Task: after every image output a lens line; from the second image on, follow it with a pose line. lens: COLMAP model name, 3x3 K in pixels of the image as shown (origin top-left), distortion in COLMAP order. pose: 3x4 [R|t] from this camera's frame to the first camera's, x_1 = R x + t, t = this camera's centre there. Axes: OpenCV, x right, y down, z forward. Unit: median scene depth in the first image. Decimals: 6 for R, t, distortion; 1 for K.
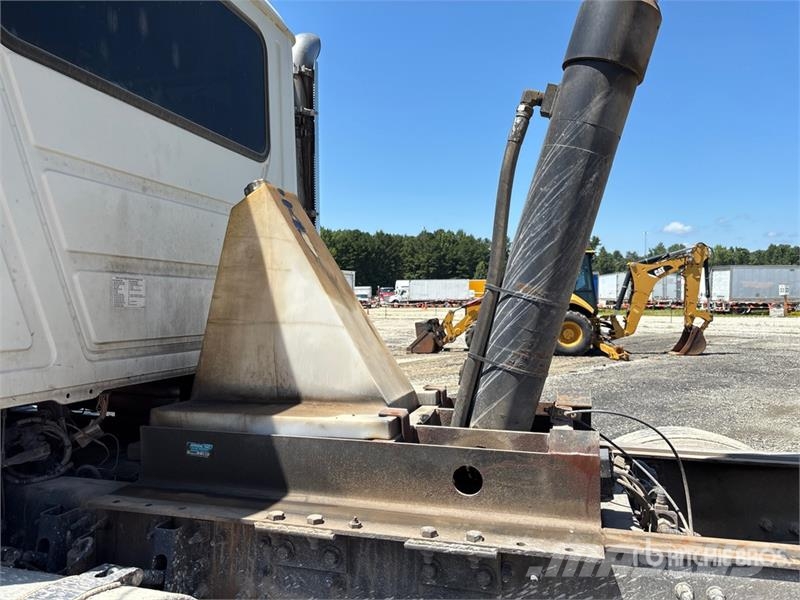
lens RADIAL K [[603.2, 0, 397.3], [0, 603.2, 298.6], [0, 0, 1]] dist [0.036437, -0.016047]
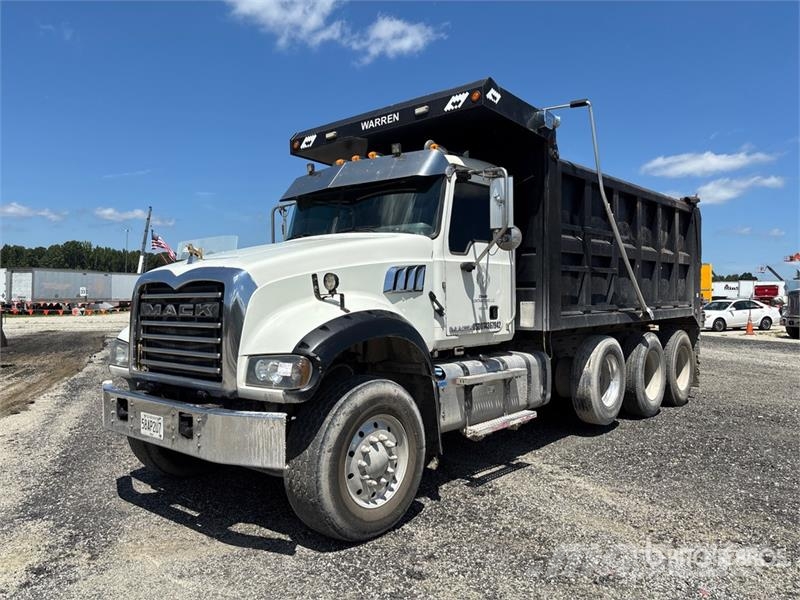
lens RADIAL K [[603.2, 0, 402.5], [0, 603.2, 297.8], [0, 0, 1]] dist [0.036437, -0.016047]
pose [[0.413570, 0.001082, 0.910472, -0.739302], [0.001920, 0.999996, -0.002060, 0.001410], [-0.910470, 0.002600, 0.413567, 0.241419]]
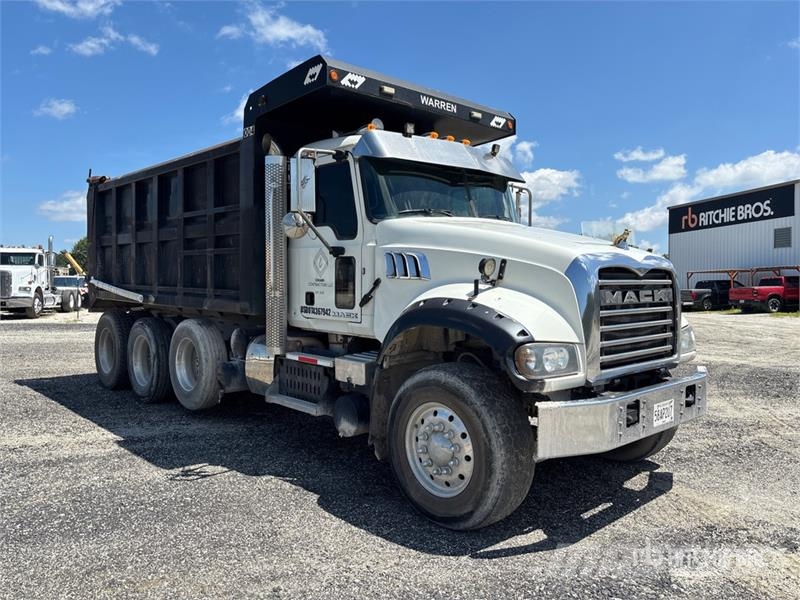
lens RADIAL K [[603.2, 0, 405.9], [0, 603.2, 300.8], [0, 0, 1]] dist [0.036437, -0.016047]
pose [[-0.863443, -0.020698, 0.504022, -0.620417], [-0.005821, 0.999500, 0.031073, 0.000572], [-0.504413, 0.023895, -0.863132, 0.605139]]
